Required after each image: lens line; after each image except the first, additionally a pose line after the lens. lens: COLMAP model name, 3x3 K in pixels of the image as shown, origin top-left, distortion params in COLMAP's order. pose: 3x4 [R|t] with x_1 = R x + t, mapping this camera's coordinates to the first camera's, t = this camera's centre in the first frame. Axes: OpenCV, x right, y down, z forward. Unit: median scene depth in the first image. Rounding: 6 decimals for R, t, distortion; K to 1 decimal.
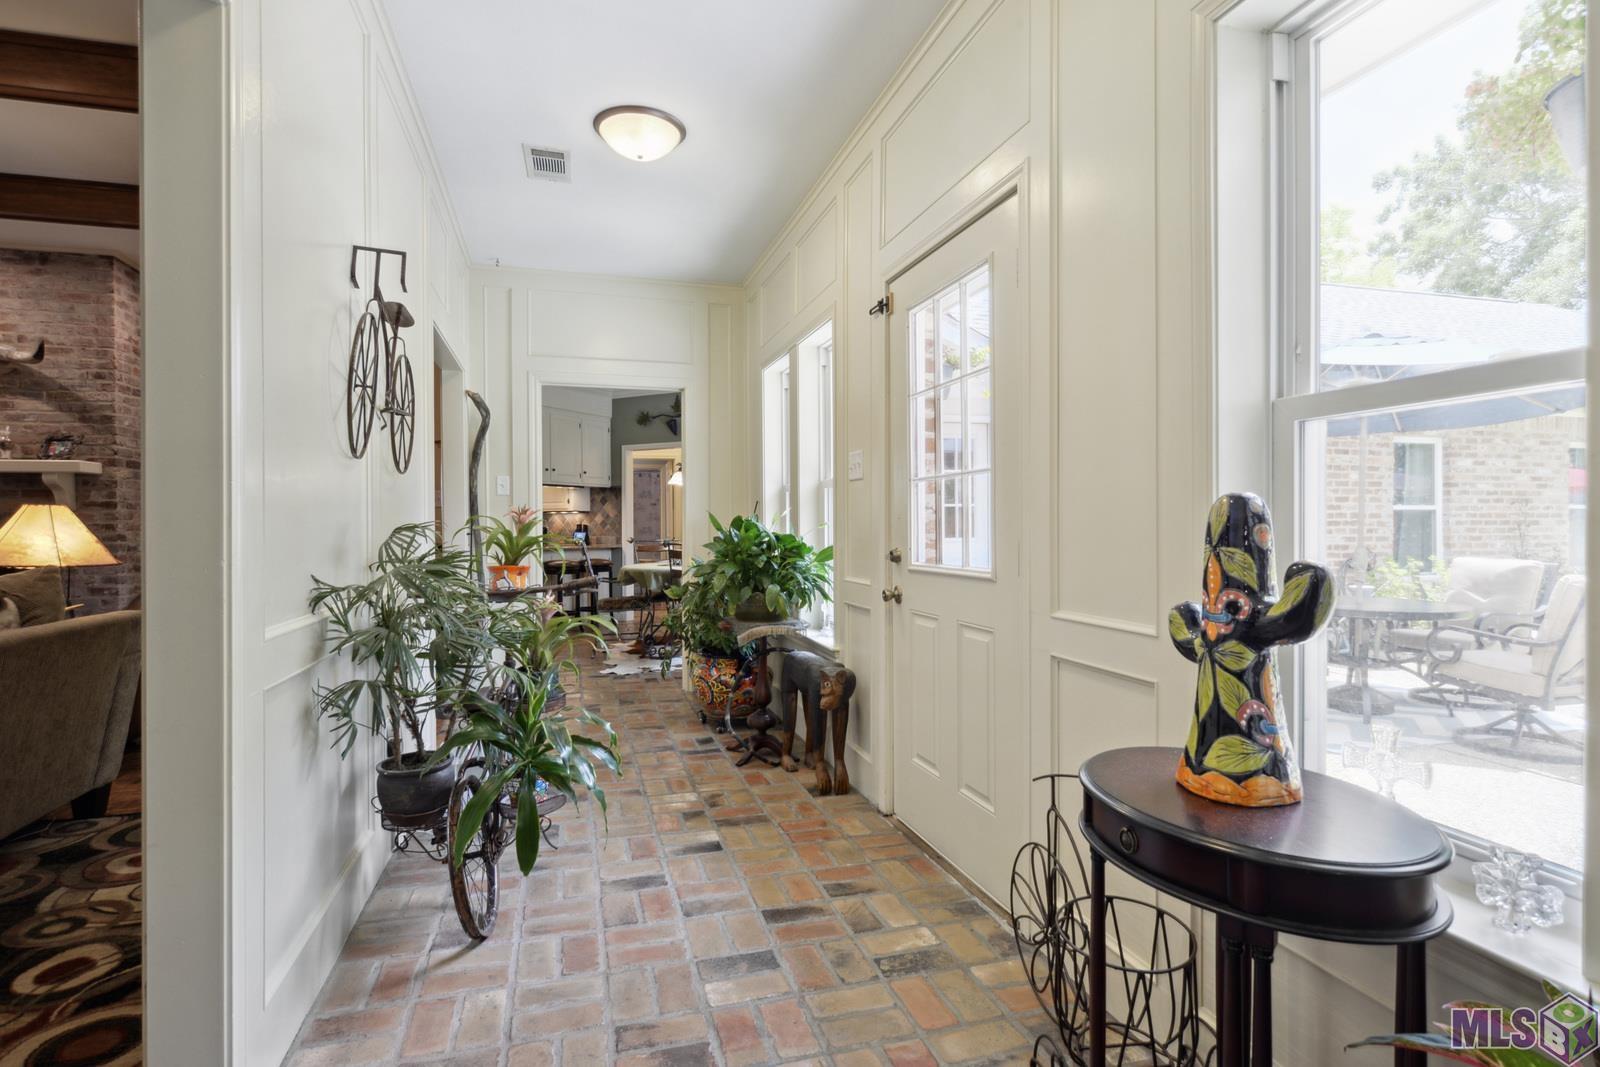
lens RADIAL K [[815.9, 0, 801.8], [0, 815.9, 529.7], [0, 0, 1]] dist [-0.007339, 0.002456]
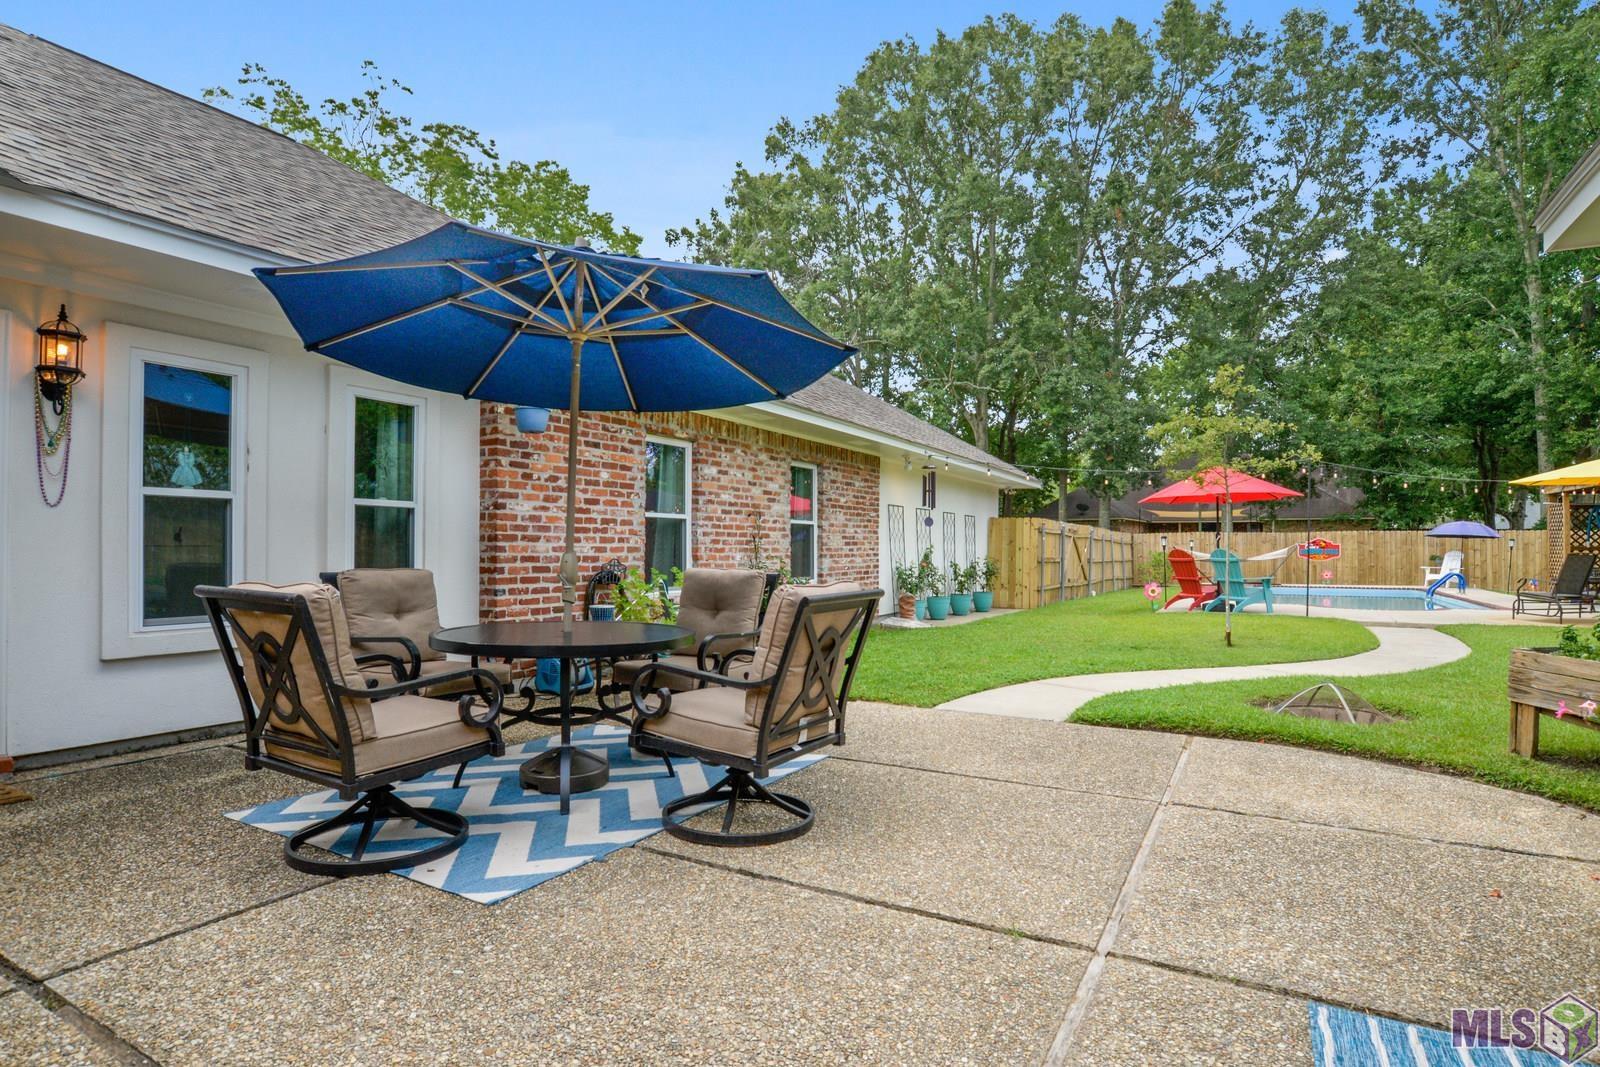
lens RADIAL K [[815.9, 0, 797.2], [0, 815.9, 542.6], [0, 0, 1]] dist [-0.007339, 0.002456]
pose [[0.723546, 0.016158, 0.690087, 0.229684], [-0.009115, 0.999862, -0.013853, 0.014109], [-0.690216, 0.003733, 0.723593, 0.237334]]
